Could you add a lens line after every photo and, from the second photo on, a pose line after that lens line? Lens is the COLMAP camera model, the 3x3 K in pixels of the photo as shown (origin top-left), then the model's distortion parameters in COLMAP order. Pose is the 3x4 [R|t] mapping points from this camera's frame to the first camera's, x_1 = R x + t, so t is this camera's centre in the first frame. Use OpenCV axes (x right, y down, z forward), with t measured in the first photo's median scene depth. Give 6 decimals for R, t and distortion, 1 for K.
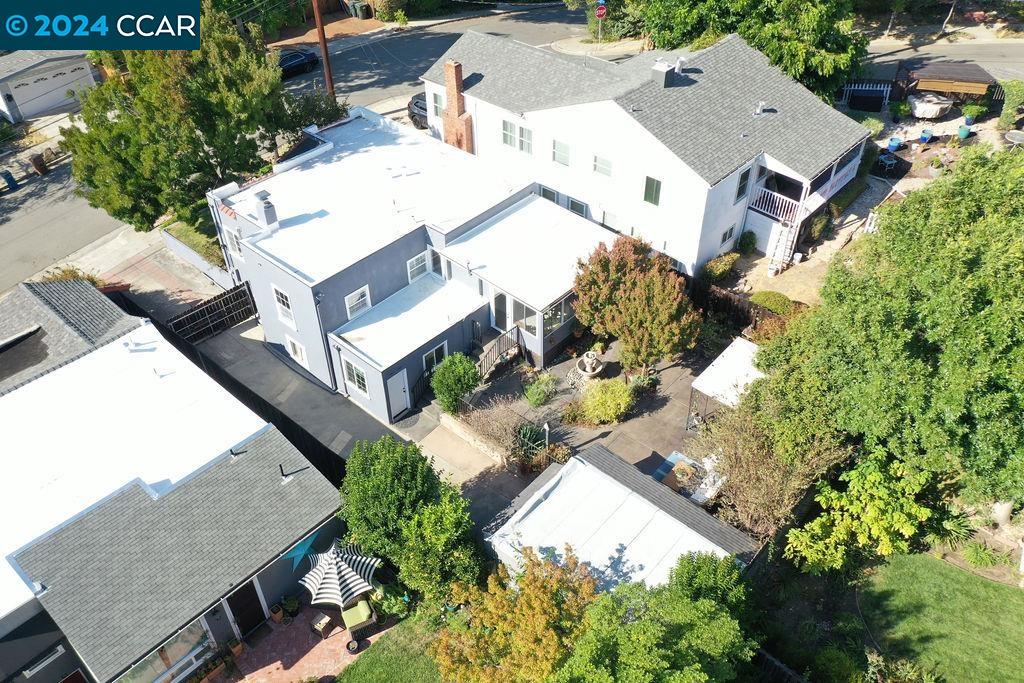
lens RADIAL K [[805.7, 0, 512.0], [0, 805.7, 341.5], [0, 0, 1]] dist [0.013343, 0.010143]
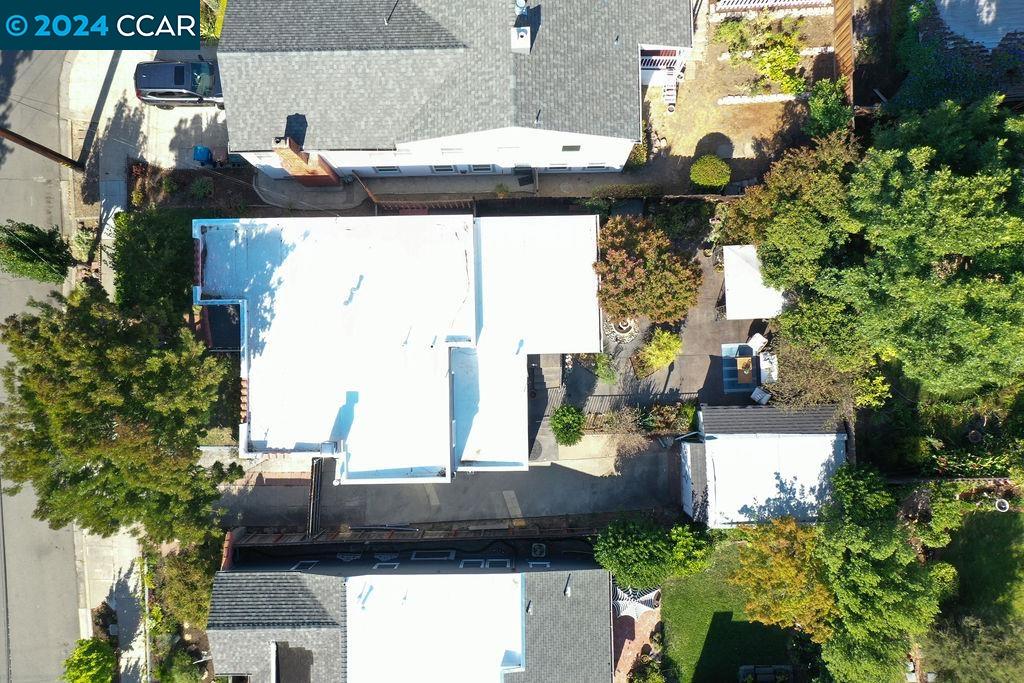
lens RADIAL K [[805.7, 0, 512.0], [0, 805.7, 341.5], [0, 0, 1]] dist [0.013343, 0.010143]
pose [[0.730242, -0.682376, 0.033306, -0.077651], [0.442308, 0.509363, 0.738183, -0.872641], [-0.520683, -0.524321, 0.673778, 0.258668]]
